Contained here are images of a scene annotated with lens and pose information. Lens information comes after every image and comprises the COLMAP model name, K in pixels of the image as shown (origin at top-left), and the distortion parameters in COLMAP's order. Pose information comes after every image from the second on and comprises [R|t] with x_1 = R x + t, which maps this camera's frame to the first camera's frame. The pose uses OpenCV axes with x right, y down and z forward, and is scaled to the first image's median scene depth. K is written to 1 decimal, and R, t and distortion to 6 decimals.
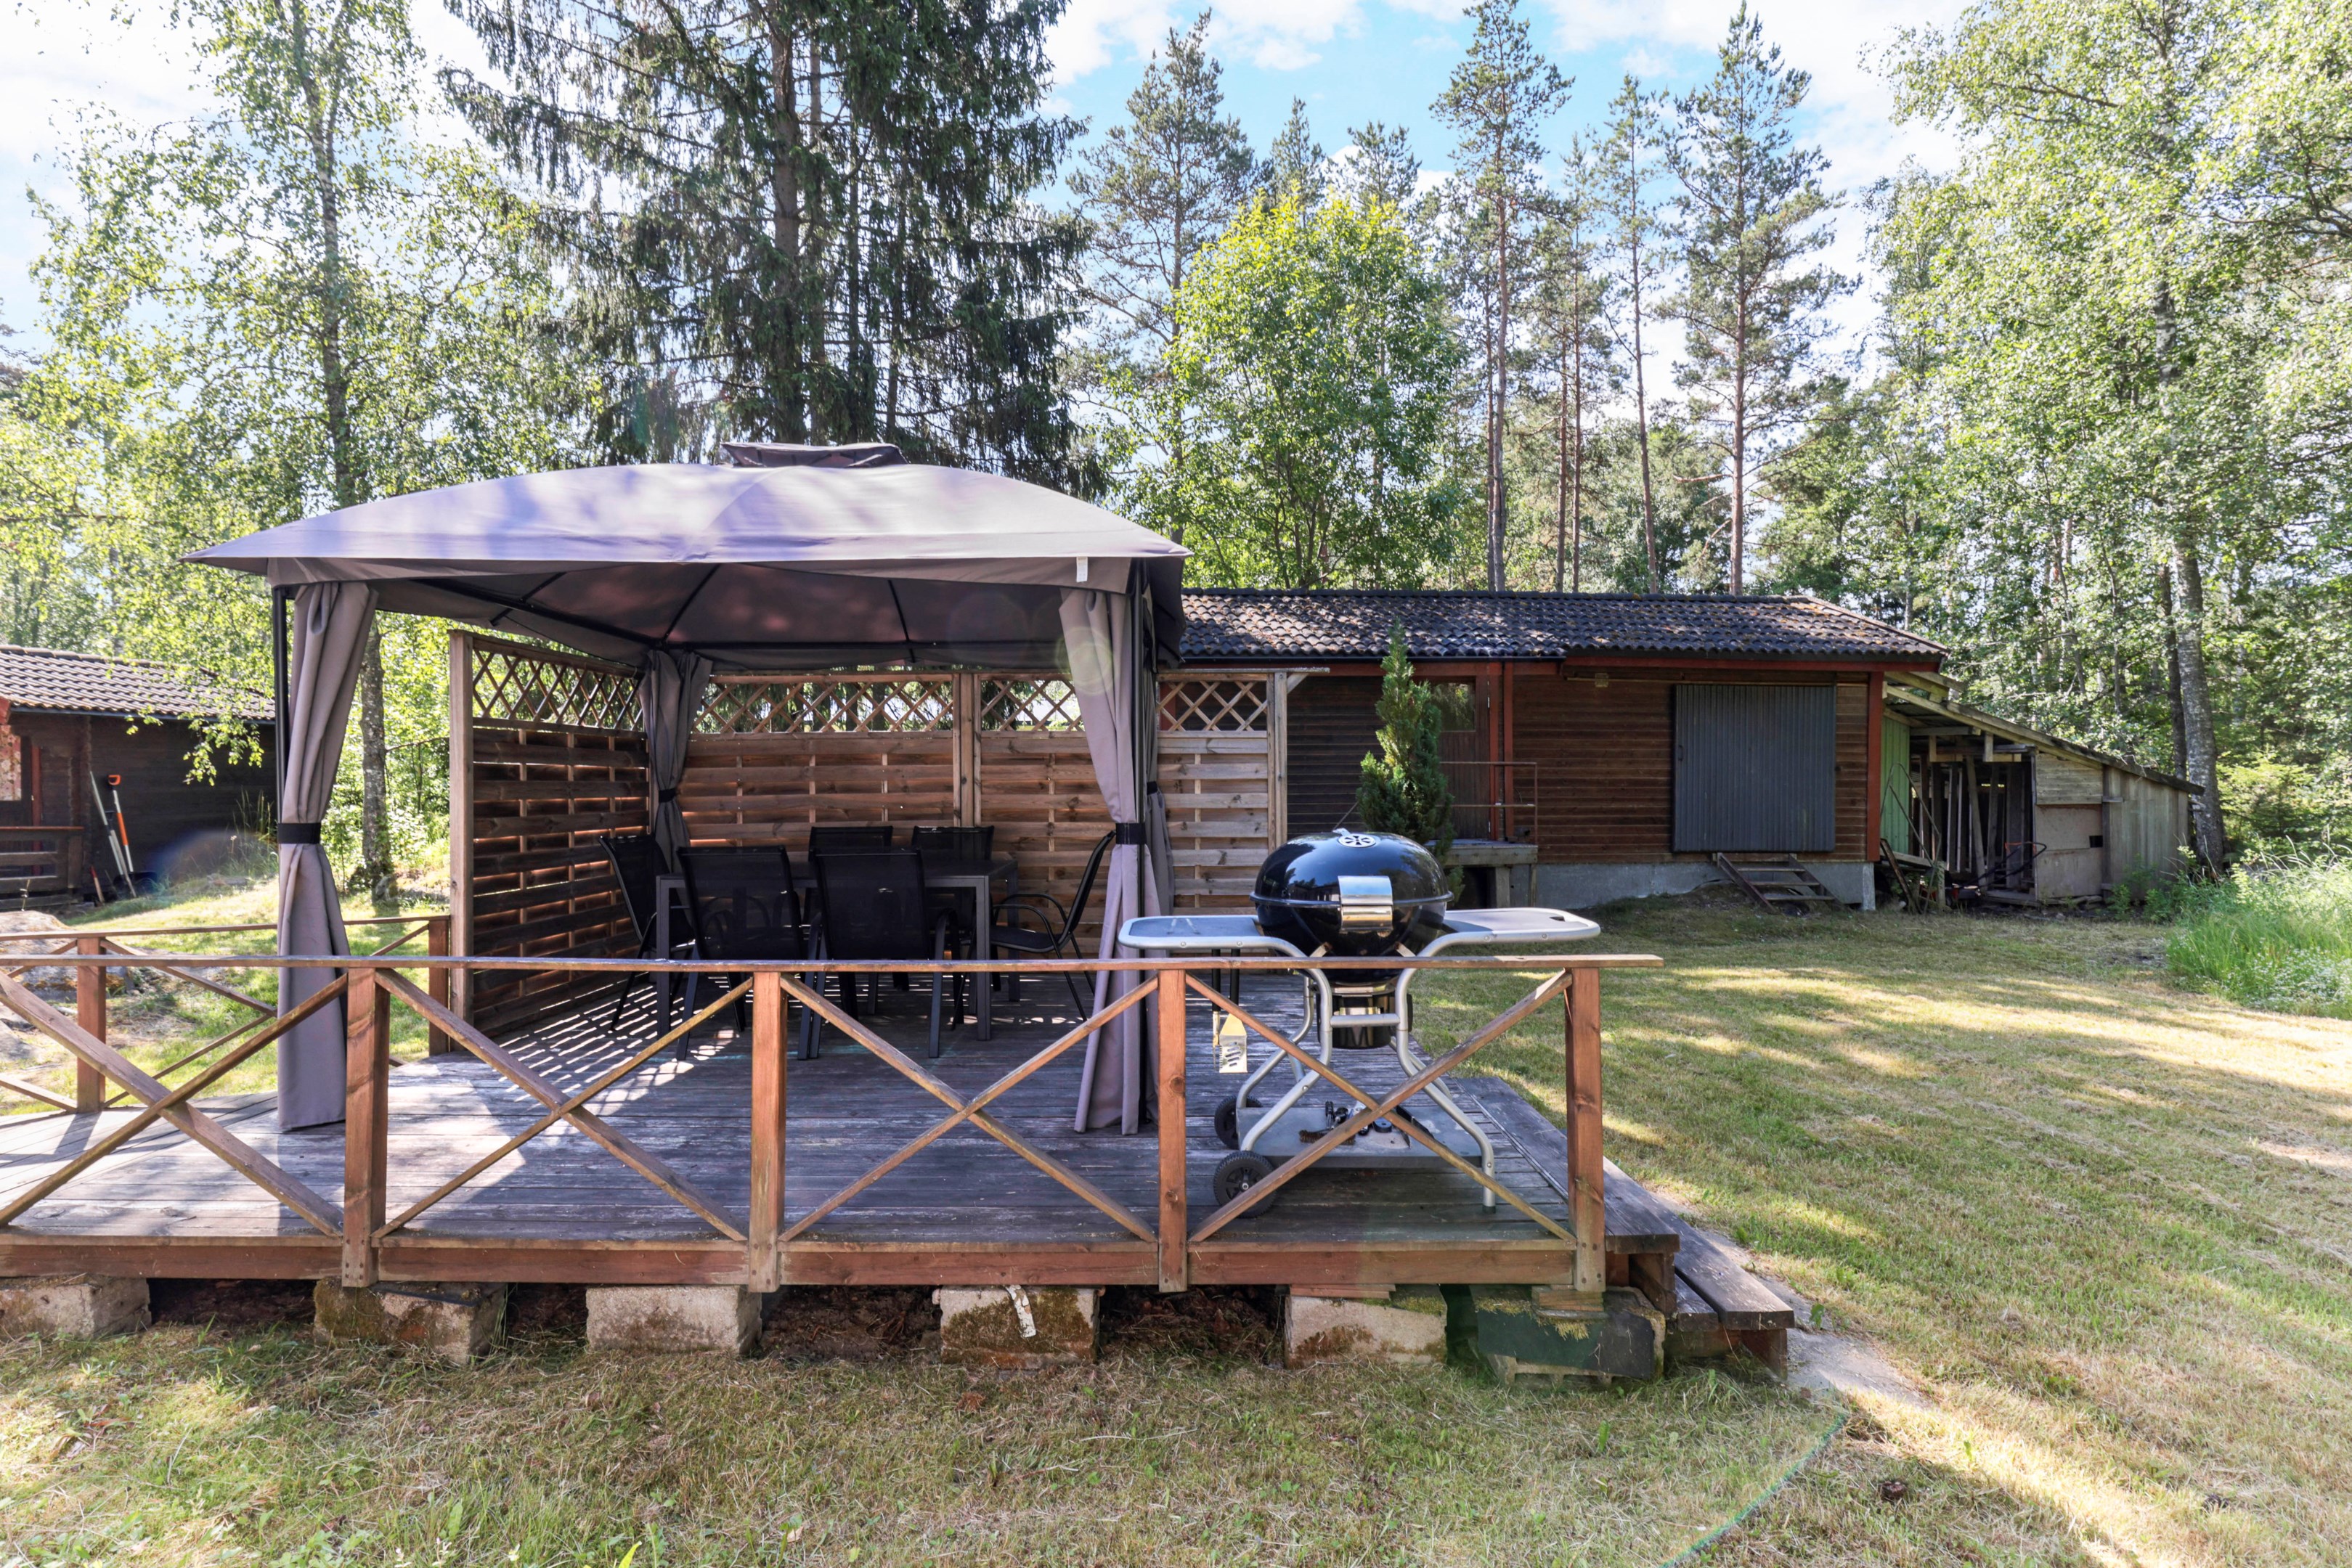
lens RADIAL K [[1122.4, 0, 1161.1], [0, 1122.4, 785.6], [0, 0, 1]] dist [0.000002, -0.000167]
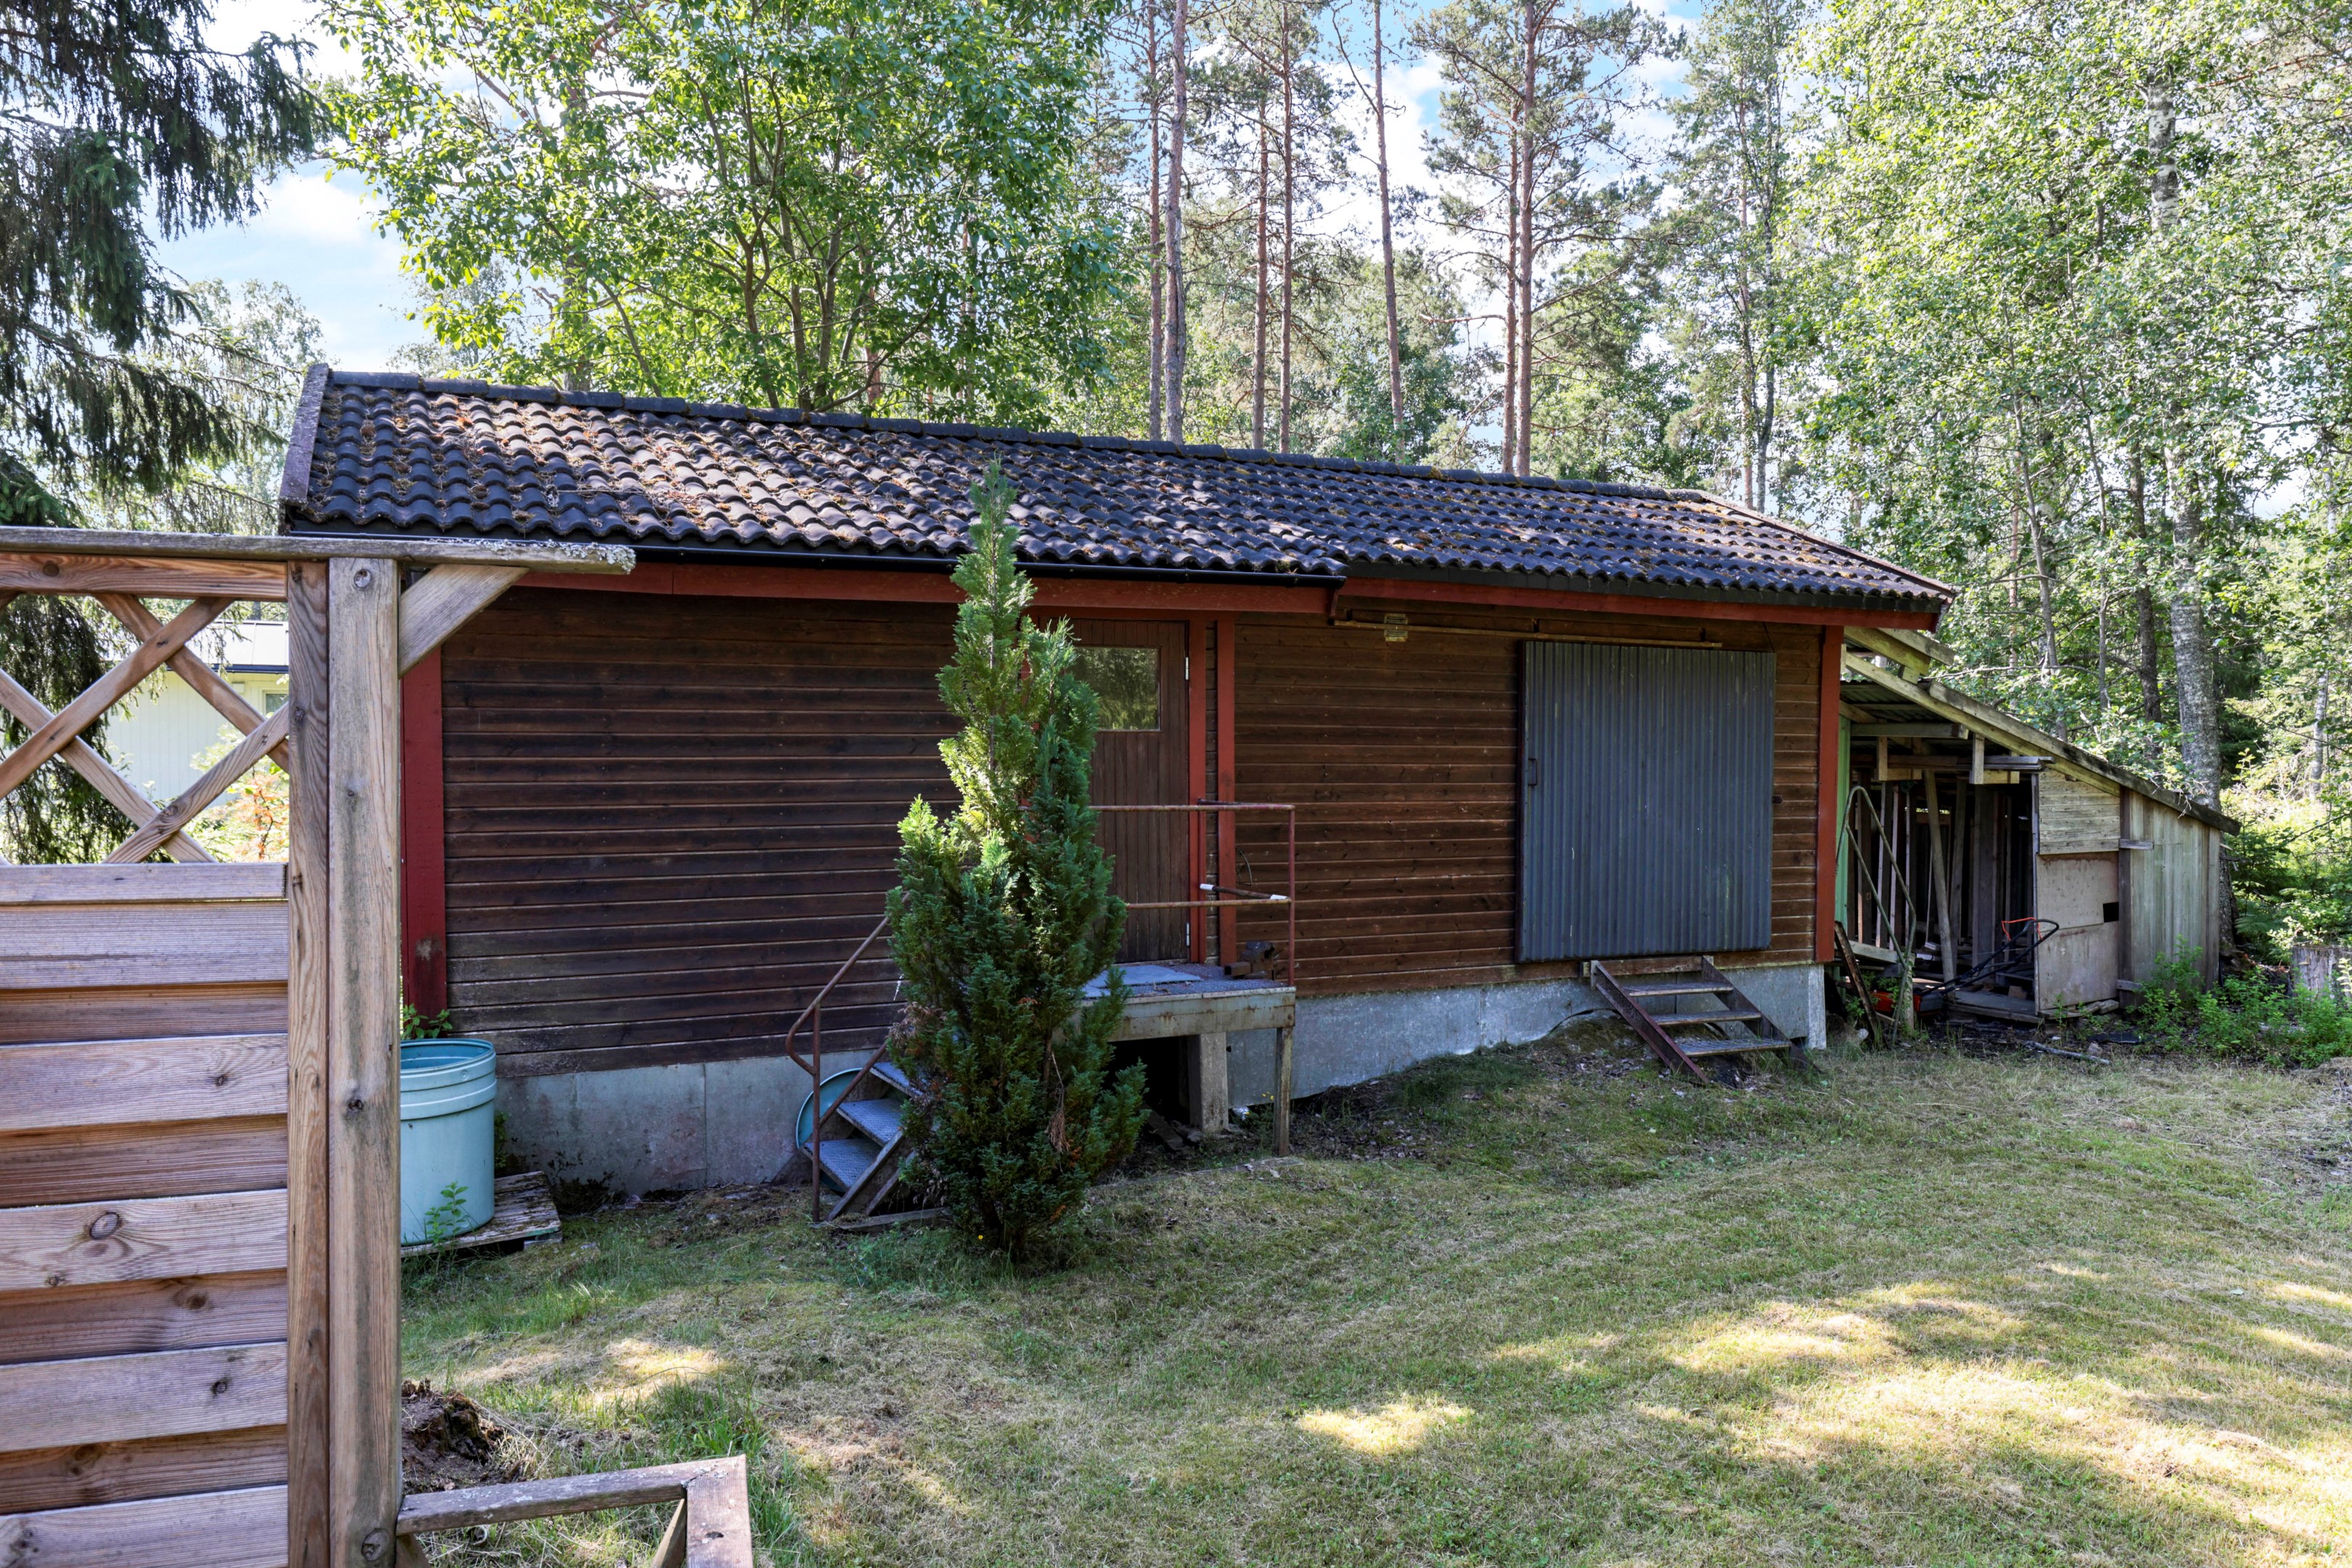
lens RADIAL K [[1622.0, 0, 1171.3], [0, 1622.0, 790.1], [0, 0, 1]] dist [0.009397, 0.002164]
pose [[0.952152, -0.000577, 0.305625, 0.070670], [-0.004532, 0.999862, 0.016007, -0.030738], [-0.305592, -0.016626, 0.952017, 0.320878]]
